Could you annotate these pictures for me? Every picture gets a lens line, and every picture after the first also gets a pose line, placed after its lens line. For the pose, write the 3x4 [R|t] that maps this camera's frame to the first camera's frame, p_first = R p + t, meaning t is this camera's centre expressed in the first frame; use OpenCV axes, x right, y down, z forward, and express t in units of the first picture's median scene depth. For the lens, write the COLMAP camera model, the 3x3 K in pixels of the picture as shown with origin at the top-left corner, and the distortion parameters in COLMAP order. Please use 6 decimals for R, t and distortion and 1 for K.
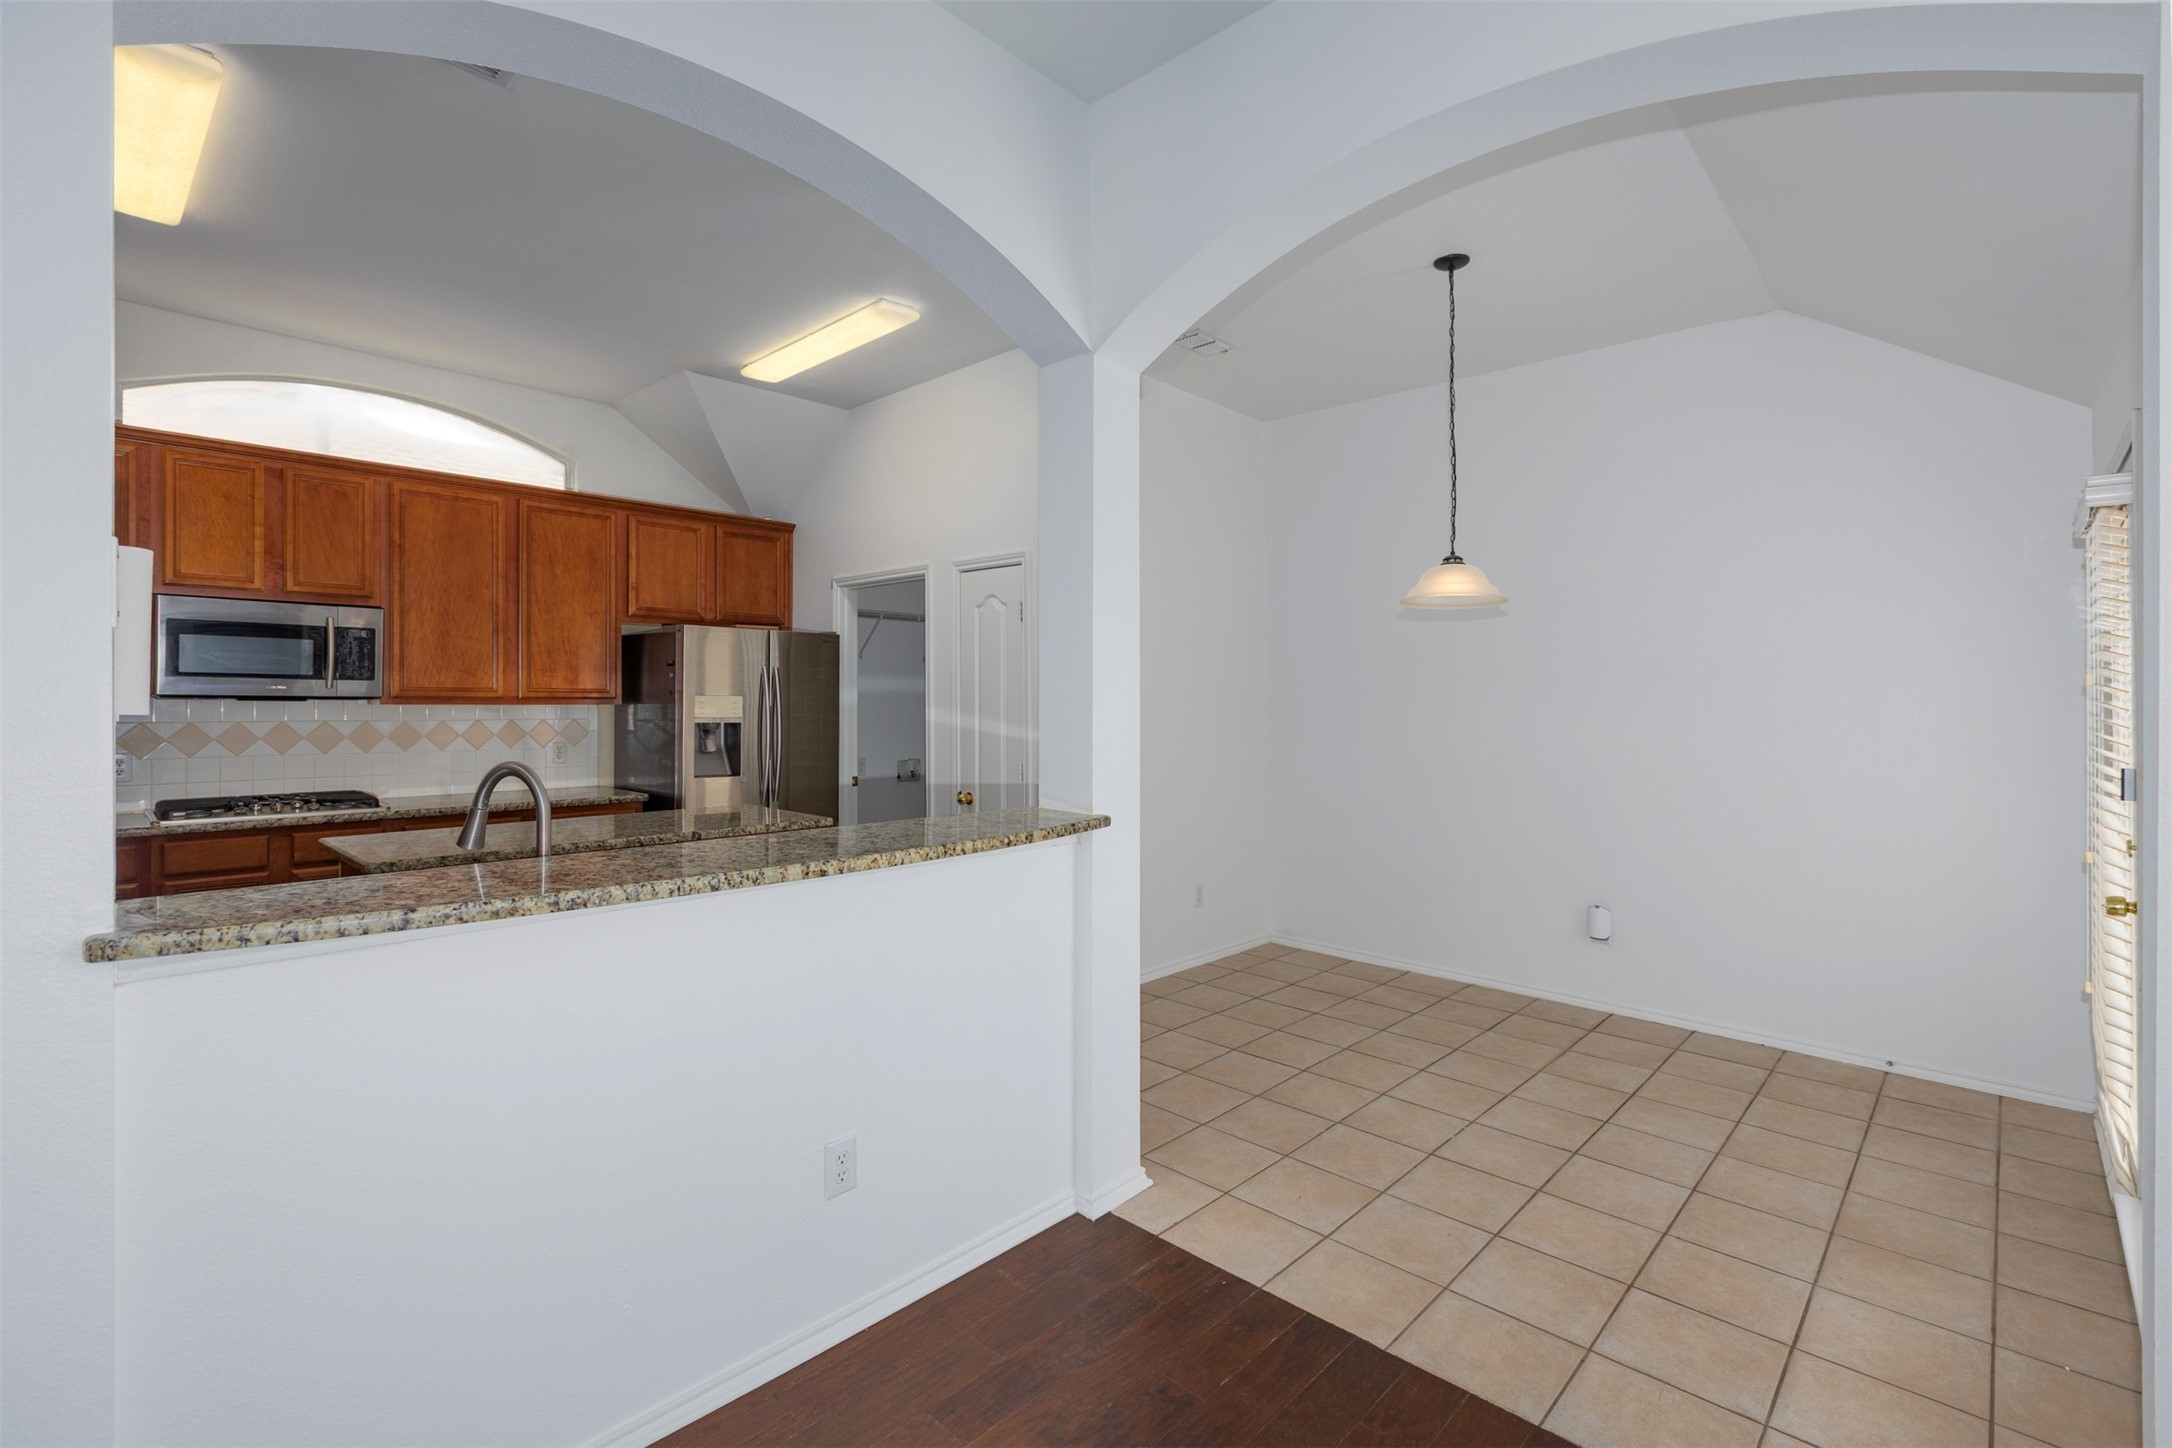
lens RADIAL K [[961.3, 0, 1082.1], [0, 961.3, 703.5], [0, 0, 1]] dist [-0.001098, 0.000698]
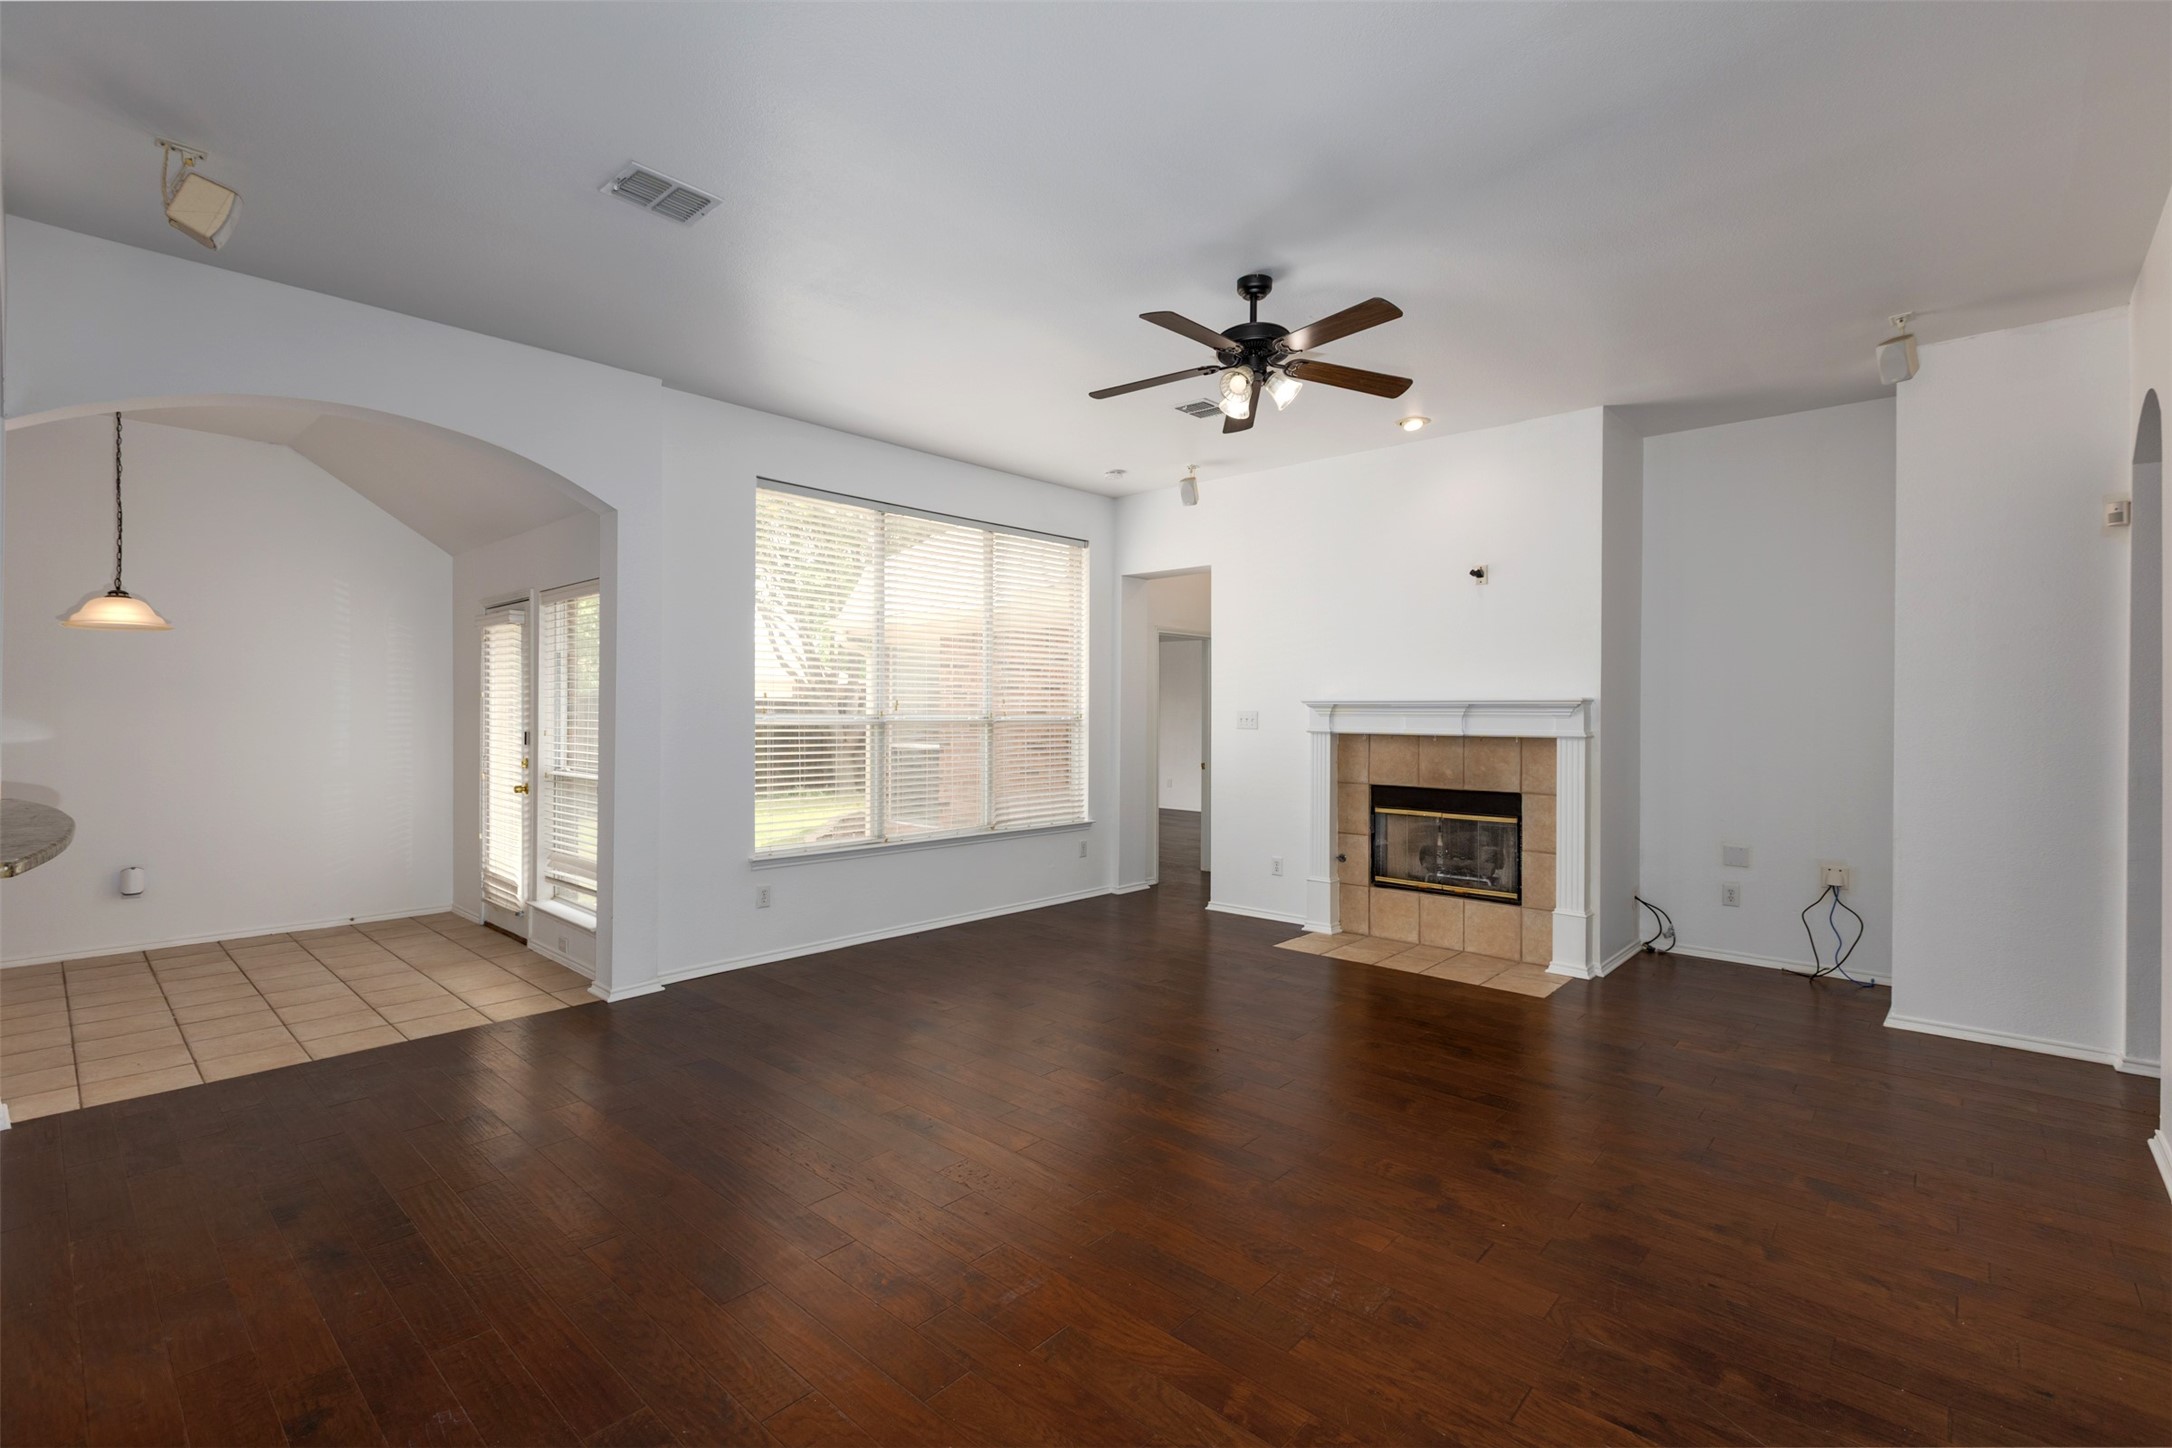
lens RADIAL K [[961.3, 0, 1082.1], [0, 961.3, 703.5], [0, 0, 1]] dist [-0.001098, 0.000698]
pose [[-0.024471, 0.002230, 0.999698, -0.918812], [-0.011396, 0.999932, -0.002510, -0.014875], [-0.999636, -0.011454, -0.024444, -0.248379]]
